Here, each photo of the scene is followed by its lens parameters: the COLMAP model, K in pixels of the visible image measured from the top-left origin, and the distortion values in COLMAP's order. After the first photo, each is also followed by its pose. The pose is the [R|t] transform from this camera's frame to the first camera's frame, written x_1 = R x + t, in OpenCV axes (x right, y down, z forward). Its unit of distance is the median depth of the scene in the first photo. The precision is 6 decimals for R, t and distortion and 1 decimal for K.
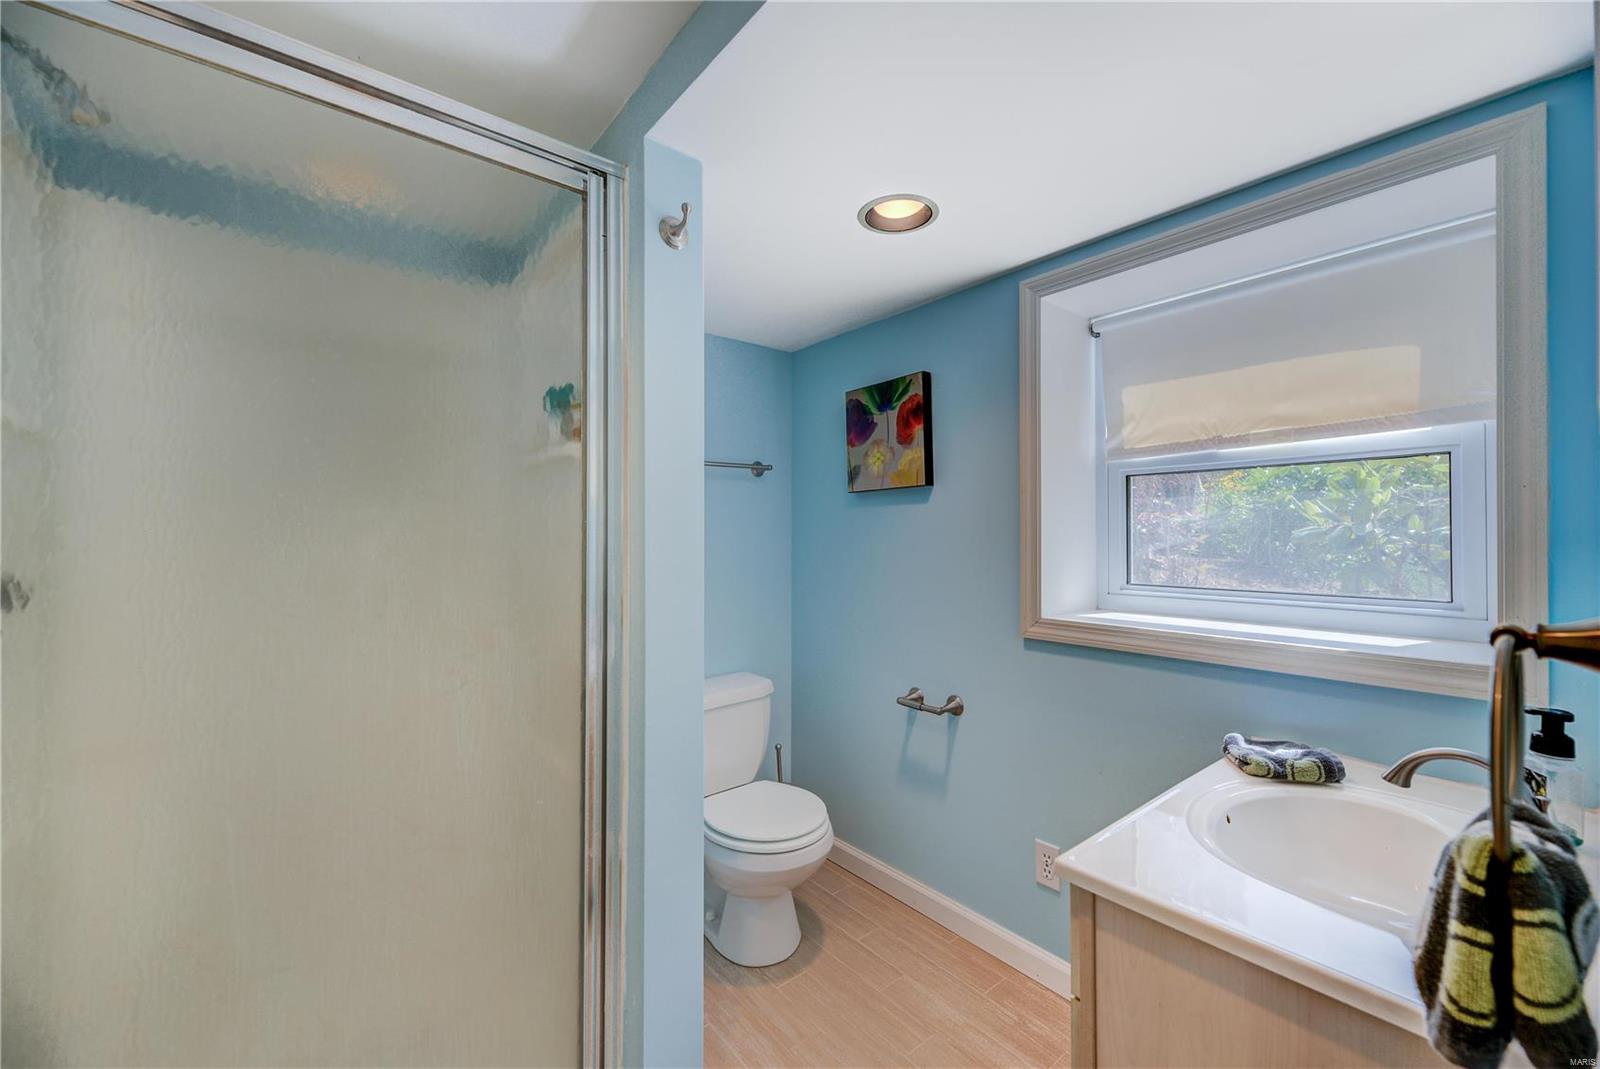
lens RADIAL K [[640.7, 0, 800.0], [0, 640.7, 534.5], [0, 0, 1]] dist [-0.000387, -0.000159]
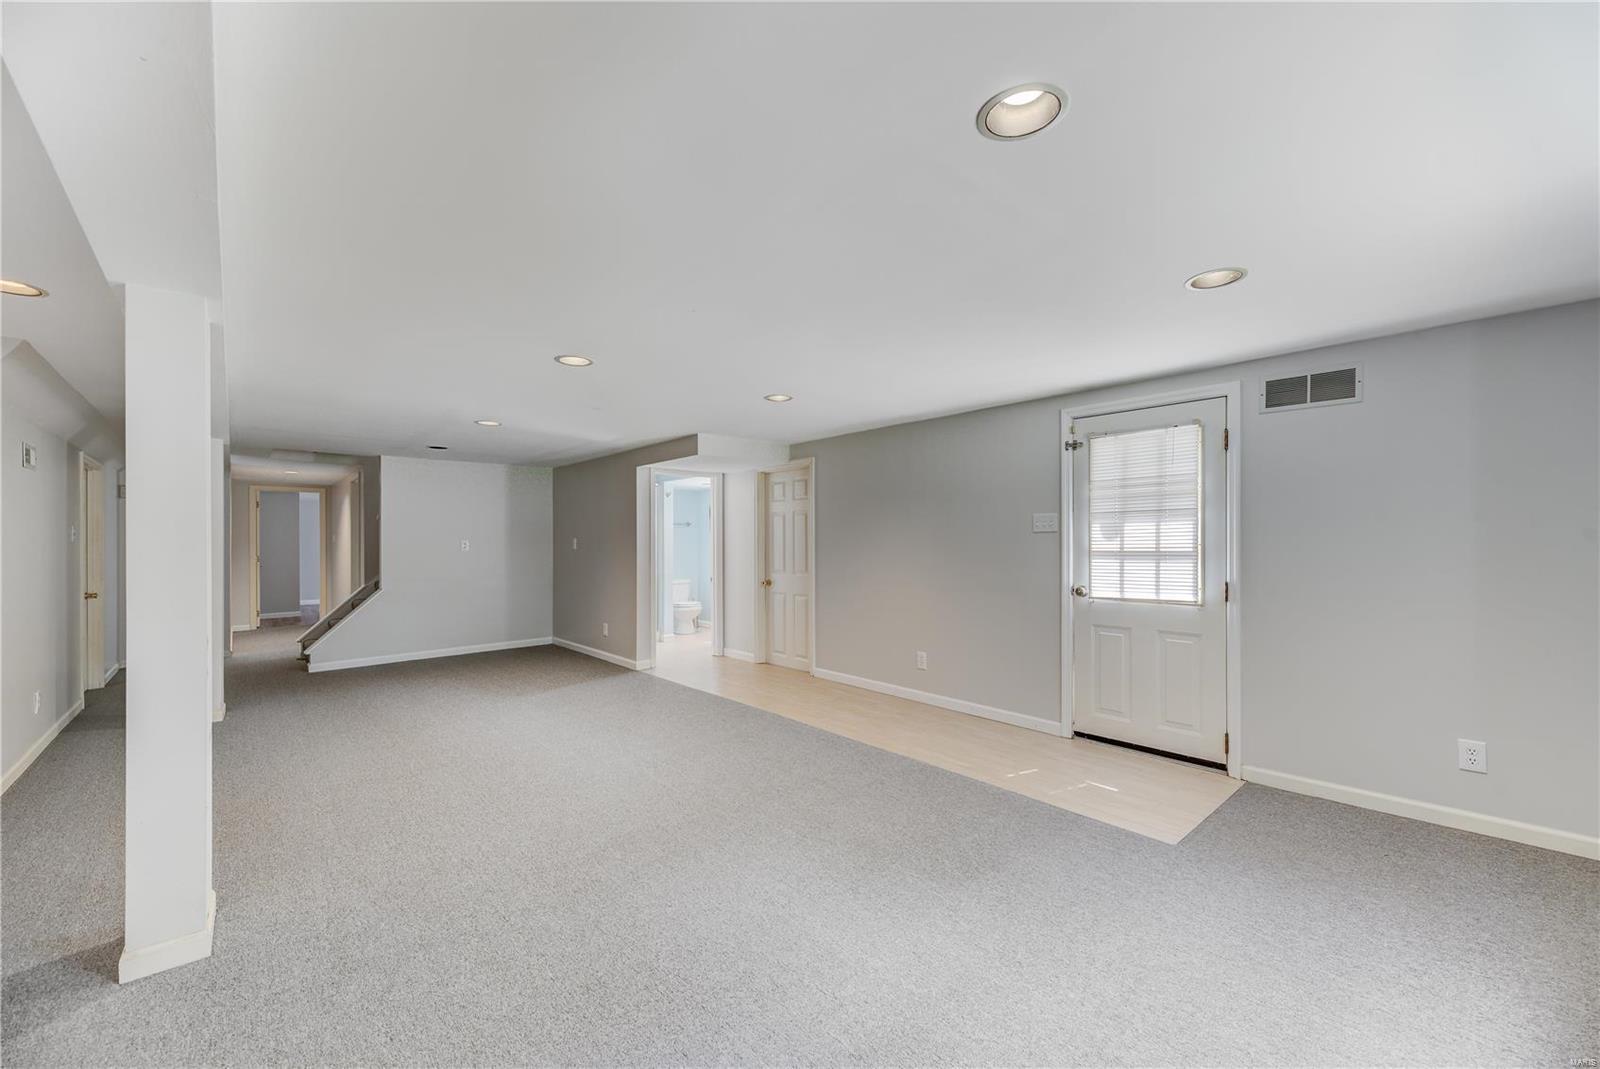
lens RADIAL K [[640.7, 0, 800.0], [0, 640.7, 534.5], [0, 0, 1]] dist [-0.000387, -0.000159]
pose [[0.999378, -0.001917, 0.035199, 0.572298], [0.001915, 0.999998, 0.000084, -0.043629], [-0.035199, -0.000017, 0.999380, -3.493140]]
